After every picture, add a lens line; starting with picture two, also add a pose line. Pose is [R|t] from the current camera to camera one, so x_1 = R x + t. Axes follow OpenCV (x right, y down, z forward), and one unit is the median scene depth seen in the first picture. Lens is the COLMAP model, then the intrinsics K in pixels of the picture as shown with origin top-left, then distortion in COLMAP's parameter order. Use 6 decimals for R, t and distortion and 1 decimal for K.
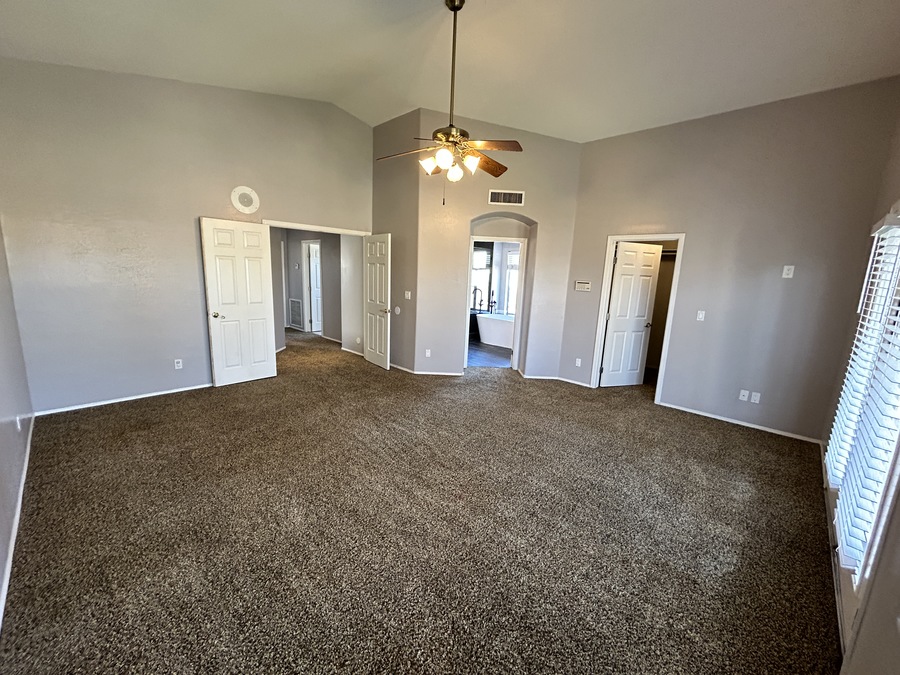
lens RADIAL K [[365.7, 0, 450.3], [0, 365.7, 340.4], [0, 0, 1]] dist [0.000419, 0.000394]
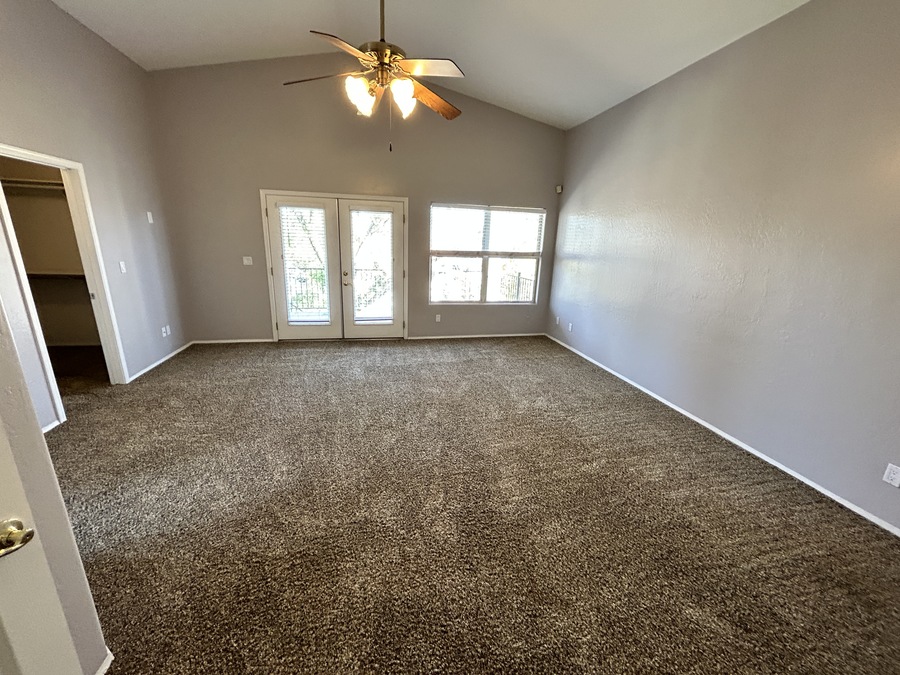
lens RADIAL K [[365.7, 0, 449.9], [0, 365.7, 338.4], [0, 0, 1]] dist [0.000419, 0.000394]
pose [[-0.815661, -0.215090, 0.537061, -0.460889], [0.043983, 0.902577, 0.428277, -0.246236], [-0.576856, 0.372950, -0.726736, 1.201081]]
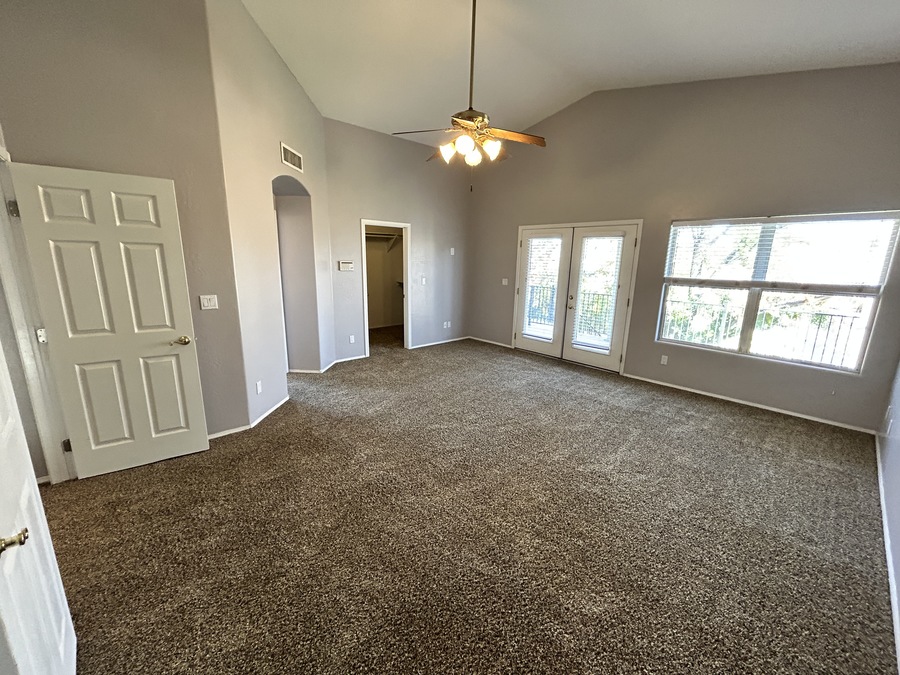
lens RADIAL K [[365.7, 0, 447.4], [0, 365.7, 338.8], [0, 0, 1]] dist [0.000419, 0.000394]
pose [[0.082102, -0.254059, 0.963698, -0.771936], [0.171085, 0.956201, 0.237507, -0.172702], [-0.981830, 0.145374, 0.121972, 0.725715]]
